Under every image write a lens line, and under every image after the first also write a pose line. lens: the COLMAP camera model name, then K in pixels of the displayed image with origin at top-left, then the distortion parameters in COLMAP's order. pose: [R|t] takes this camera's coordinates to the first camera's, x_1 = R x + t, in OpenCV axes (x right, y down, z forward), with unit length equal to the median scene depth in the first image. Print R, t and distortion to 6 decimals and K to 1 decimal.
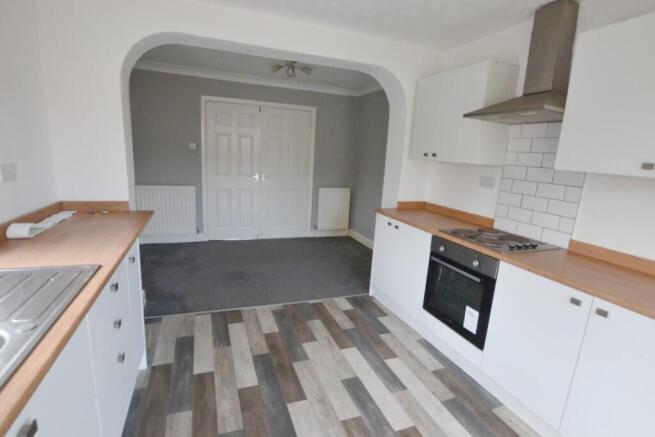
lens RADIAL K [[329.5, 0, 326.9], [0, 329.5, 219.8], [0, 0, 1]] dist [-0.022558, -0.000216]
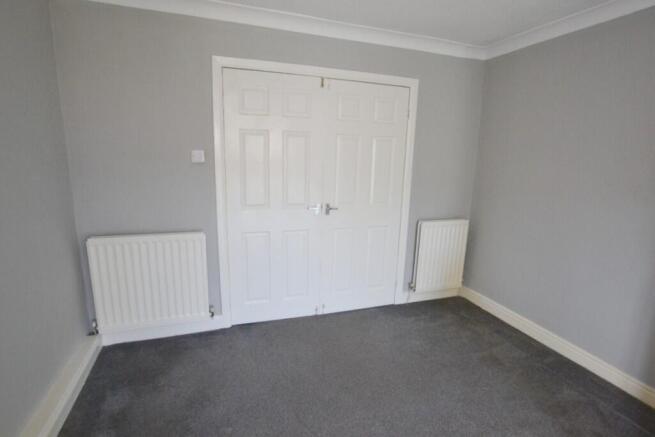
lens RADIAL K [[329.5, 0, 327.7], [0, 329.5, 219.0], [0, 0, 1]] dist [-0.022558, -0.000216]
pose [[0.999069, -0.023441, -0.036204, -0.172806], [0.023215, 0.999708, -0.006654, -0.107045], [0.036350, 0.005807, 0.999322, 0.447026]]
